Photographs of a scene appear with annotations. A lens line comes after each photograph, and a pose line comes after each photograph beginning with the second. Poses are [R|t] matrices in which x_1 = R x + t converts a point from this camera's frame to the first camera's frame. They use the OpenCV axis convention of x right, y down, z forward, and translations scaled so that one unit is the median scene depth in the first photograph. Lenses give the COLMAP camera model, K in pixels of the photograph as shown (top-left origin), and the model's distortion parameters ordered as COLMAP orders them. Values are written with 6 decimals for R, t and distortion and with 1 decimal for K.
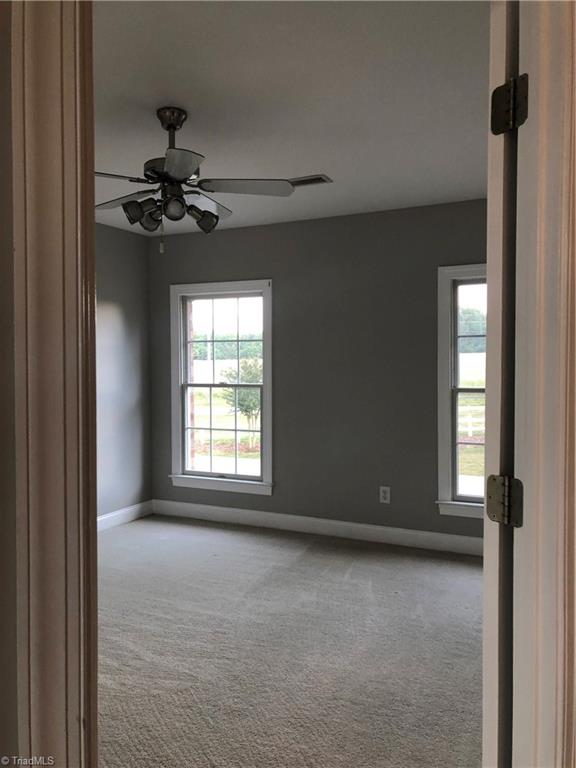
lens RADIAL K [[642.8, 0, 288.0], [0, 642.8, 384.0], [0, 0, 1]] dist [0.009817, 0.005106]
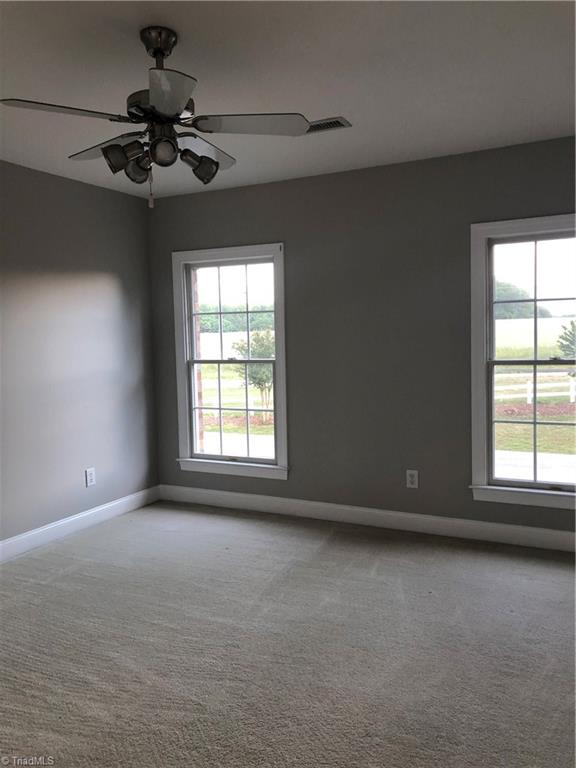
lens RADIAL K [[642.8, 0, 288.0], [0, 642.8, 384.0], [0, 0, 1]] dist [0.009817, 0.005106]
pose [[0.999645, -0.017257, -0.020319, -0.004434], [0.018145, 0.998850, 0.044367, -0.006266], [0.019530, -0.044720, 0.998809, 0.111611]]
